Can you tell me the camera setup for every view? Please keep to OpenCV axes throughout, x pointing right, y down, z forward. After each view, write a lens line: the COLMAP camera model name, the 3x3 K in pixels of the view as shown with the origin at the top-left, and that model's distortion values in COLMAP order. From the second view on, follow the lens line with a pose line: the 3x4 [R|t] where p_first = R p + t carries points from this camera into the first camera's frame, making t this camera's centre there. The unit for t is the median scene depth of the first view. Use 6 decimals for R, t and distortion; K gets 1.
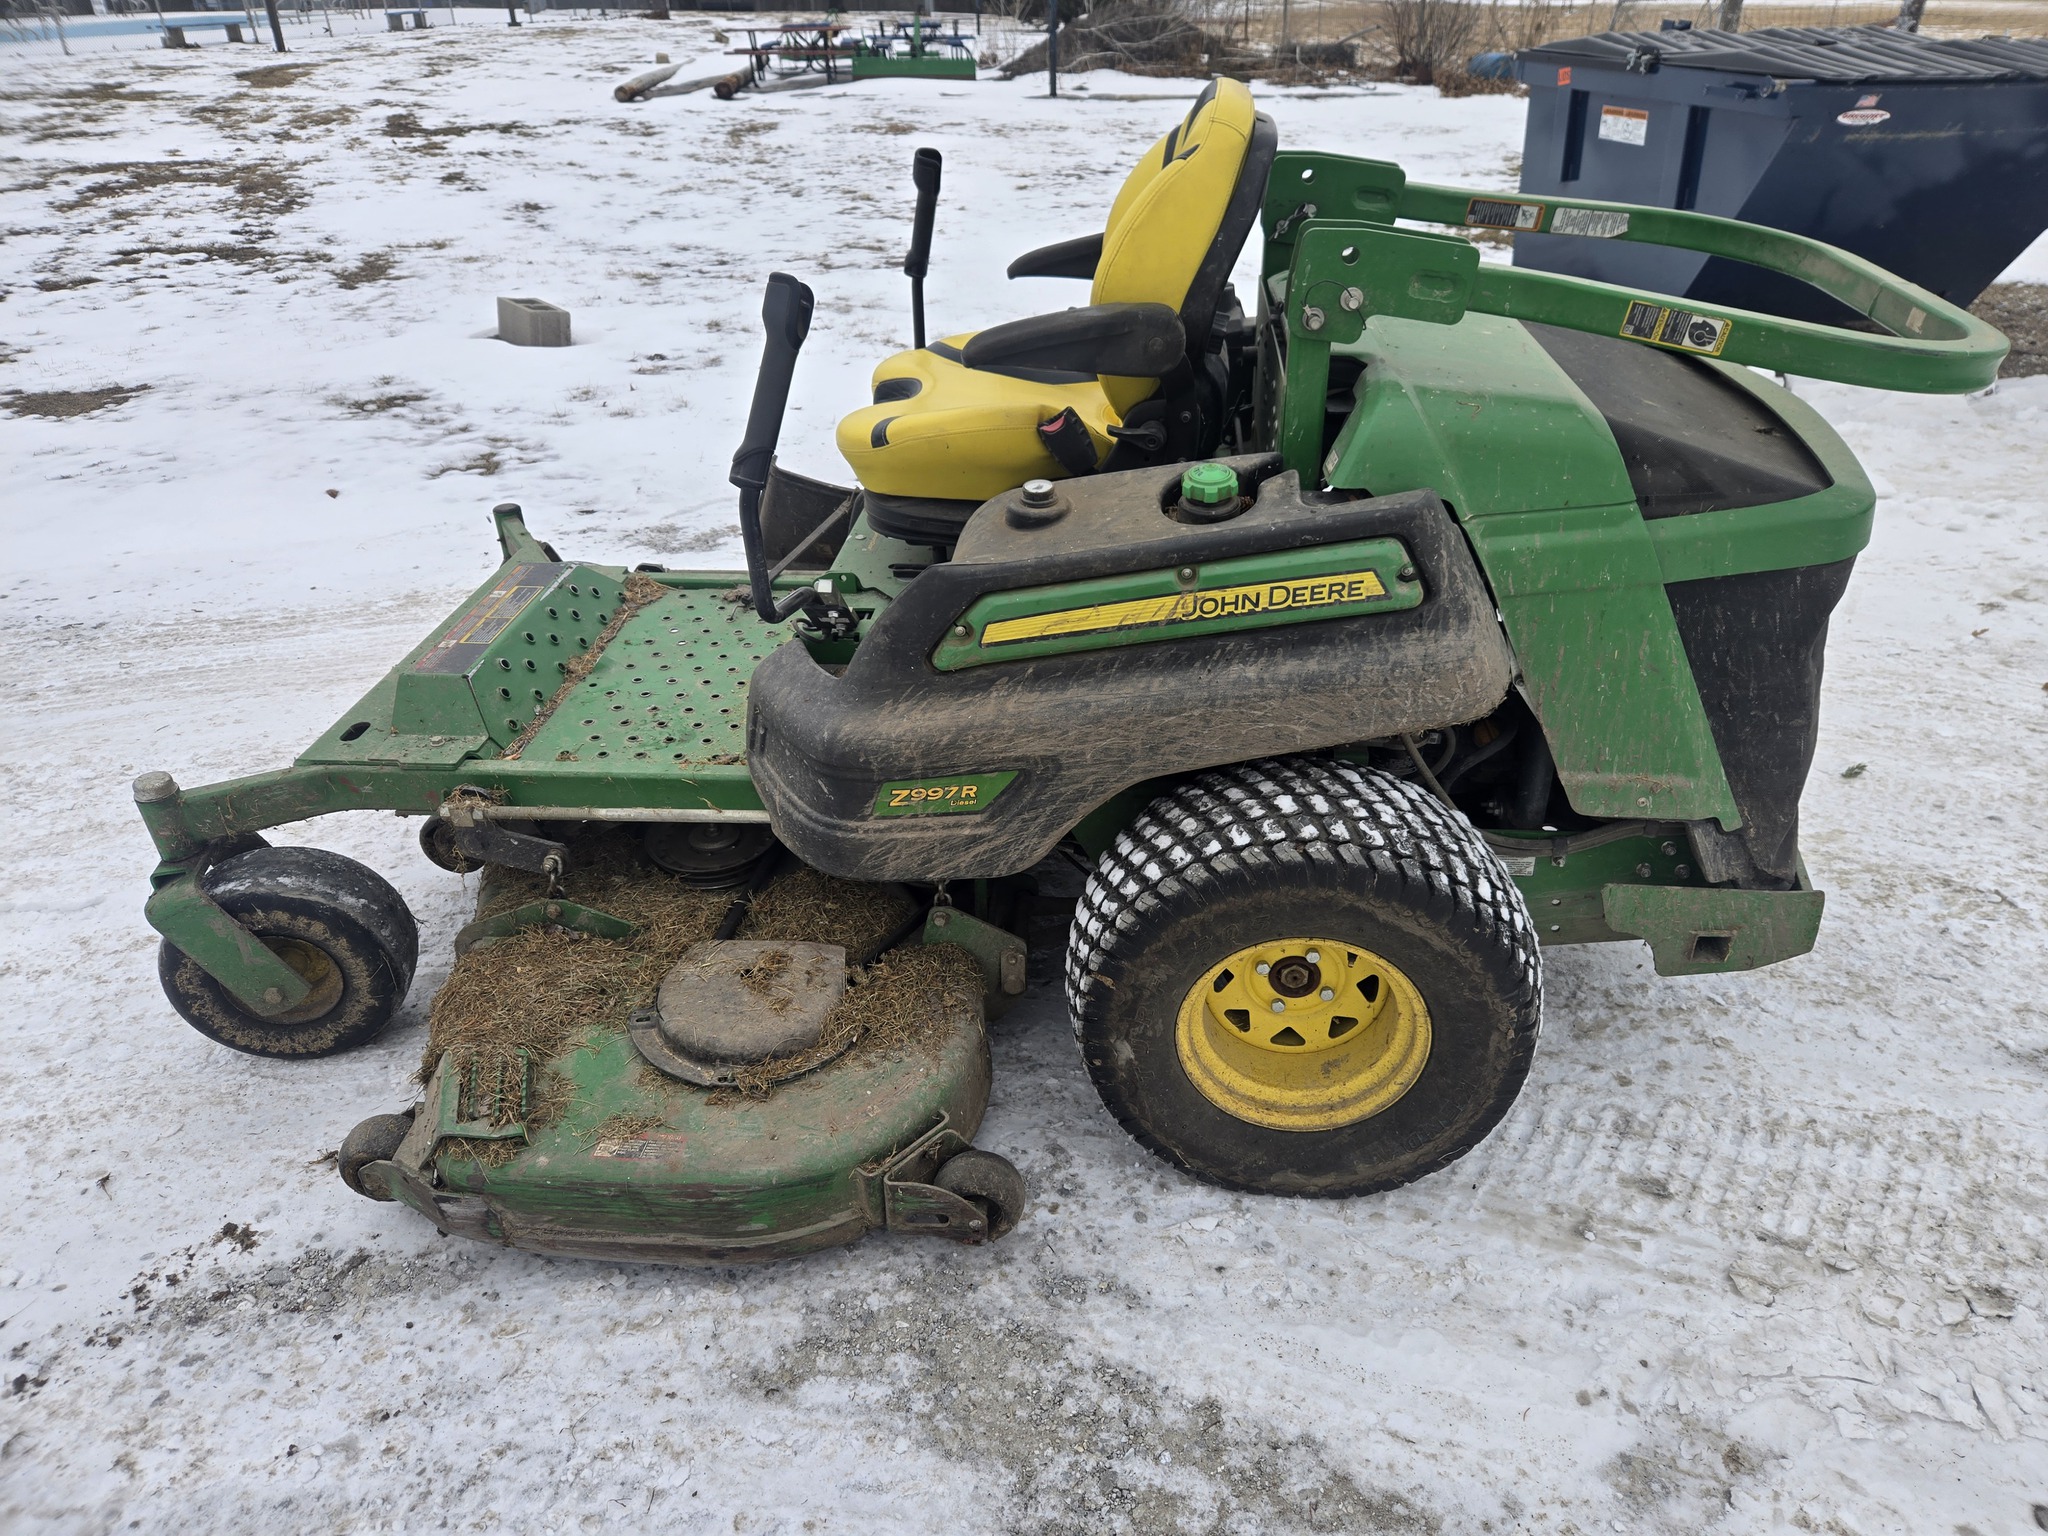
lens RADIAL K [[1375.4, 0, 1044.4], [0, 1375.4, 776.5], [0, 0, 1]] dist [0.074765, -0.064430]
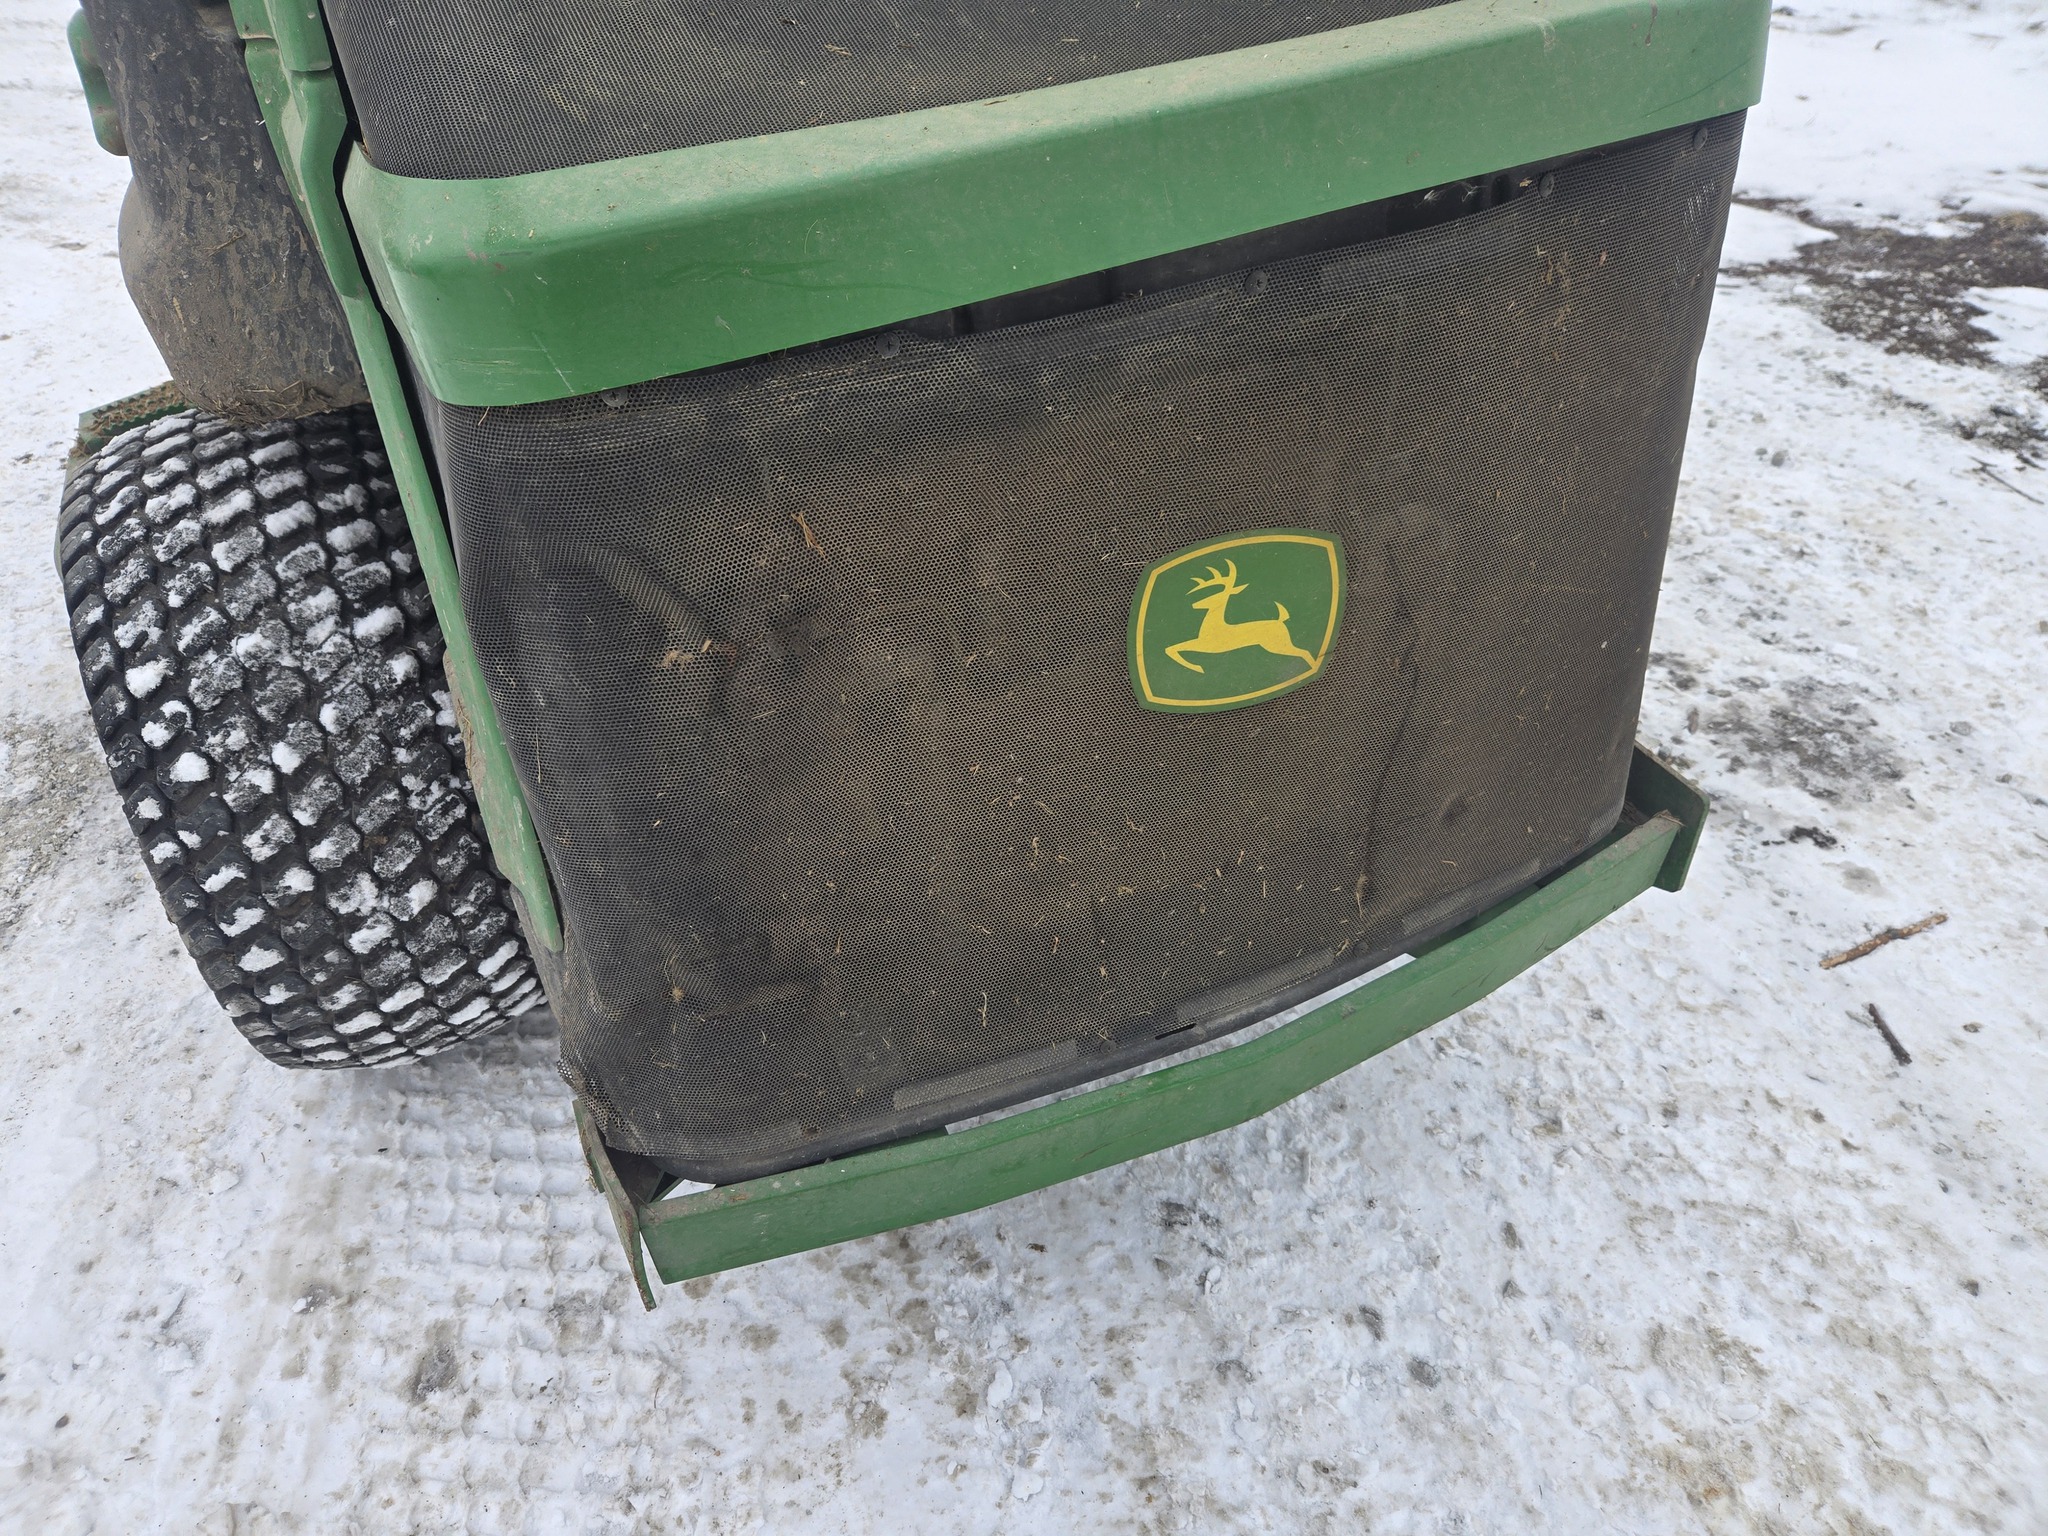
lens RADIAL K [[1375.4, 0, 1012.7], [0, 1375.4, 773.5], [0, 0, 1]] dist [0.074765, -0.064430]
pose [[0.479426, 0.551154, -0.682920, 0.852527], [-0.416534, 0.827855, 0.375707, -0.246345], [0.772431, 0.104336, 0.626469, 0.829046]]
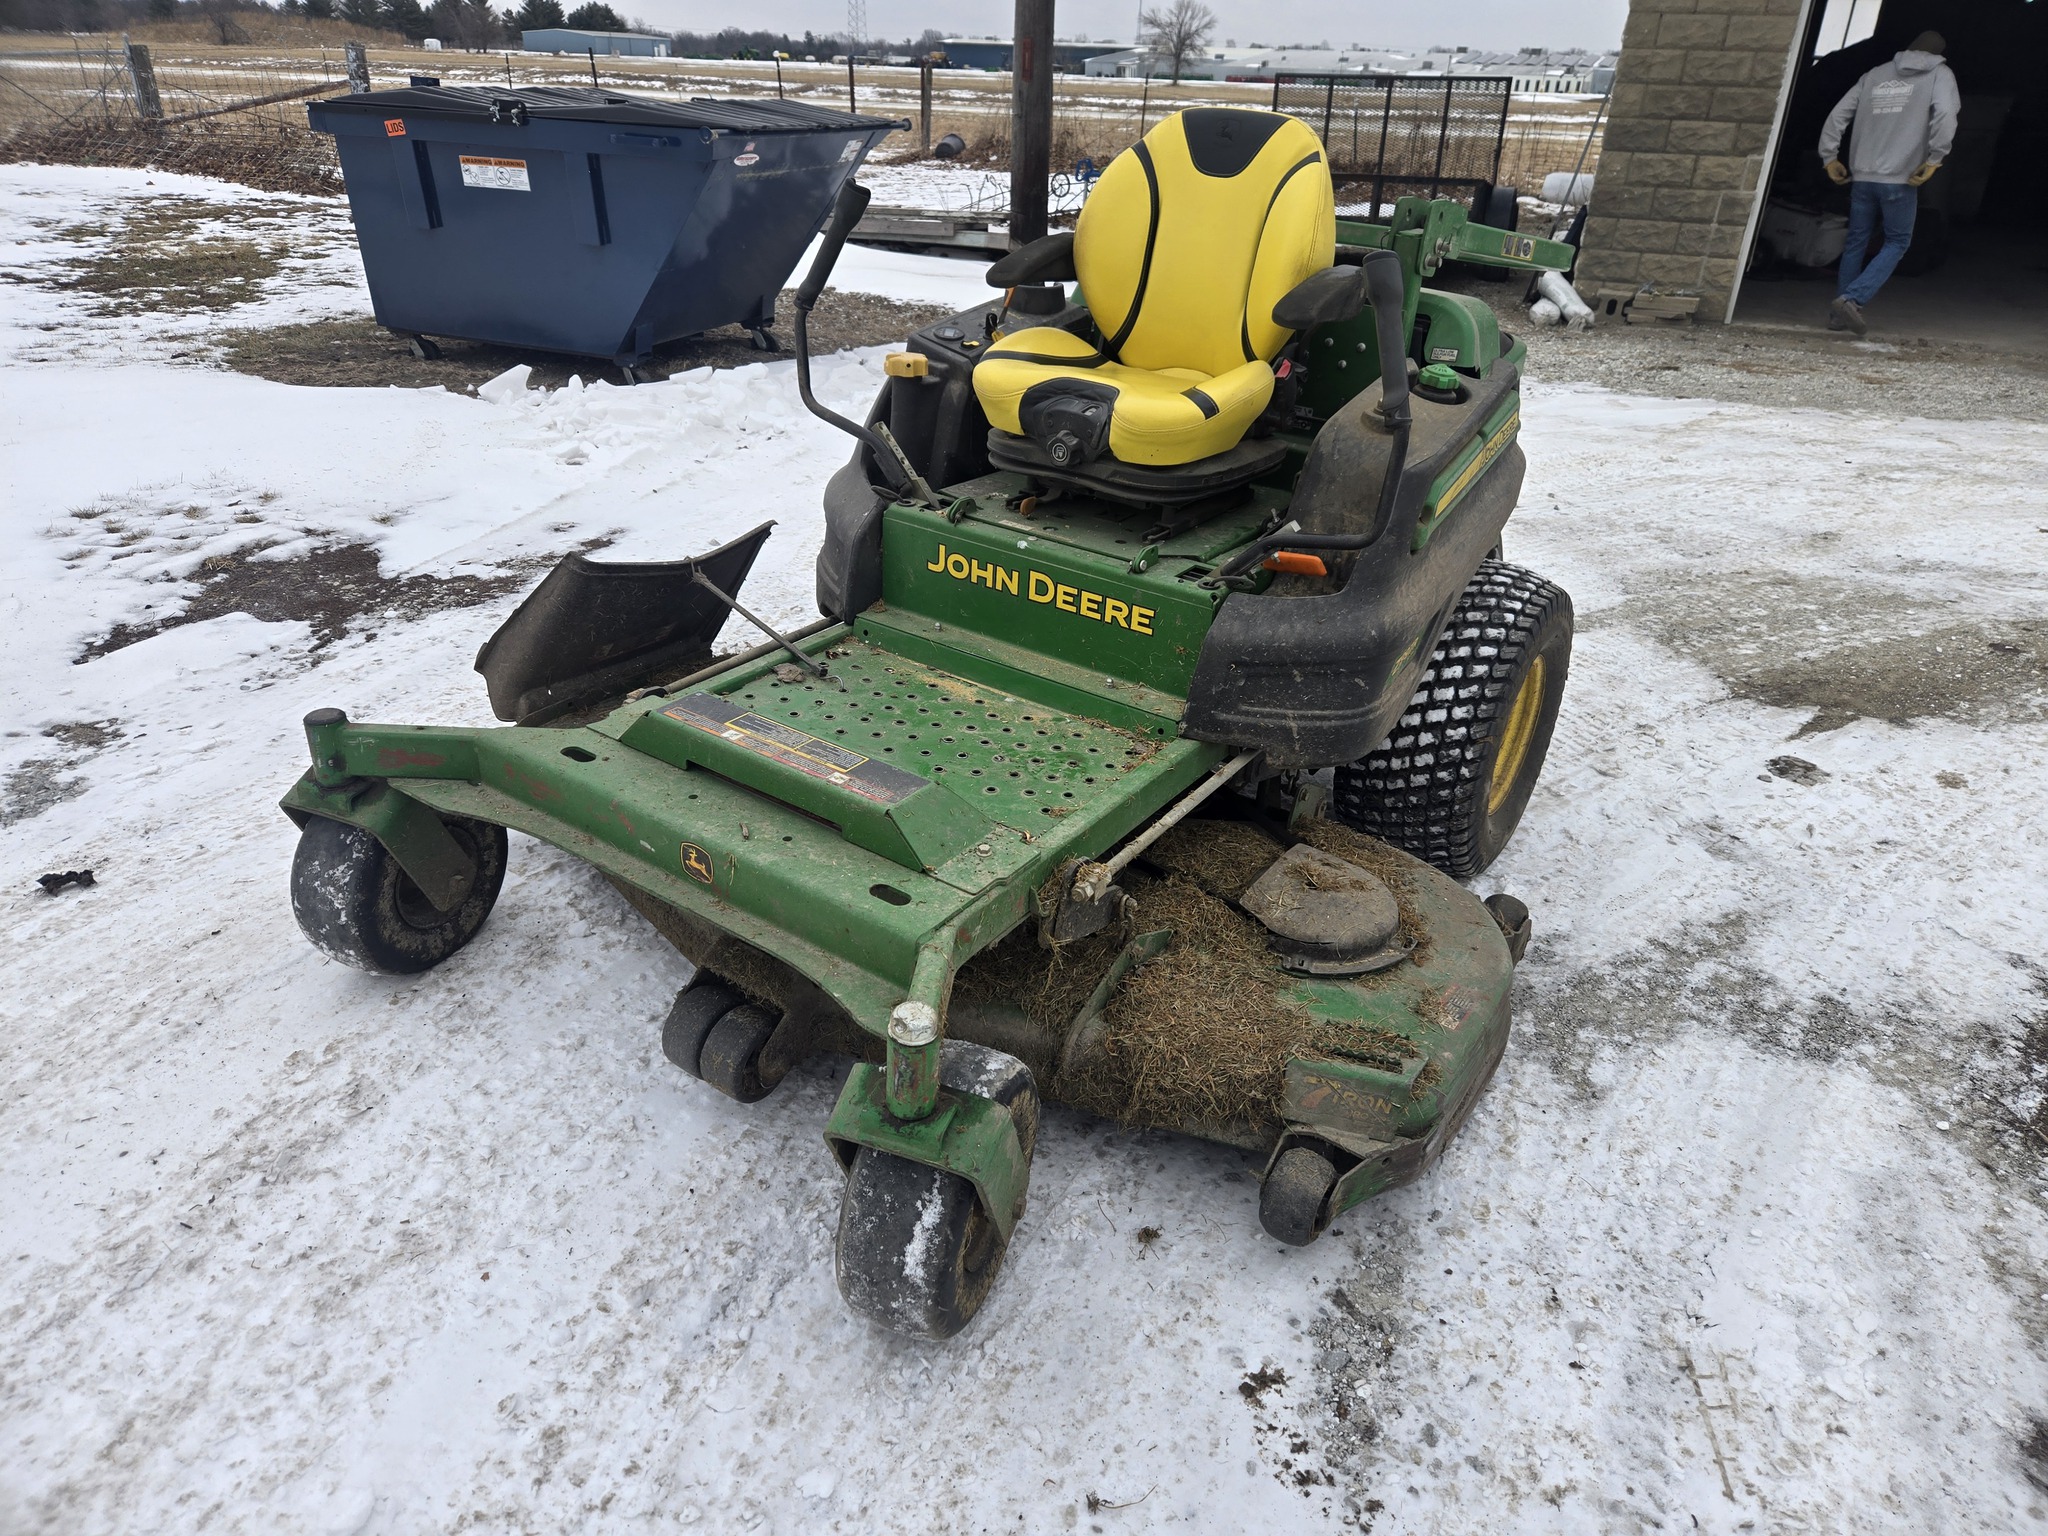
lens RADIAL K [[1375.4, 0, 1043.6], [0, 1375.4, 740.4], [0, 0, 1]] dist [0.074765, -0.064430]
pose [[0.491445, -0.355265, 0.795153, -1.207490], [0.399945, 0.903111, 0.156314, -0.232734], [-0.773645, 0.241198, 0.585916, 0.497902]]
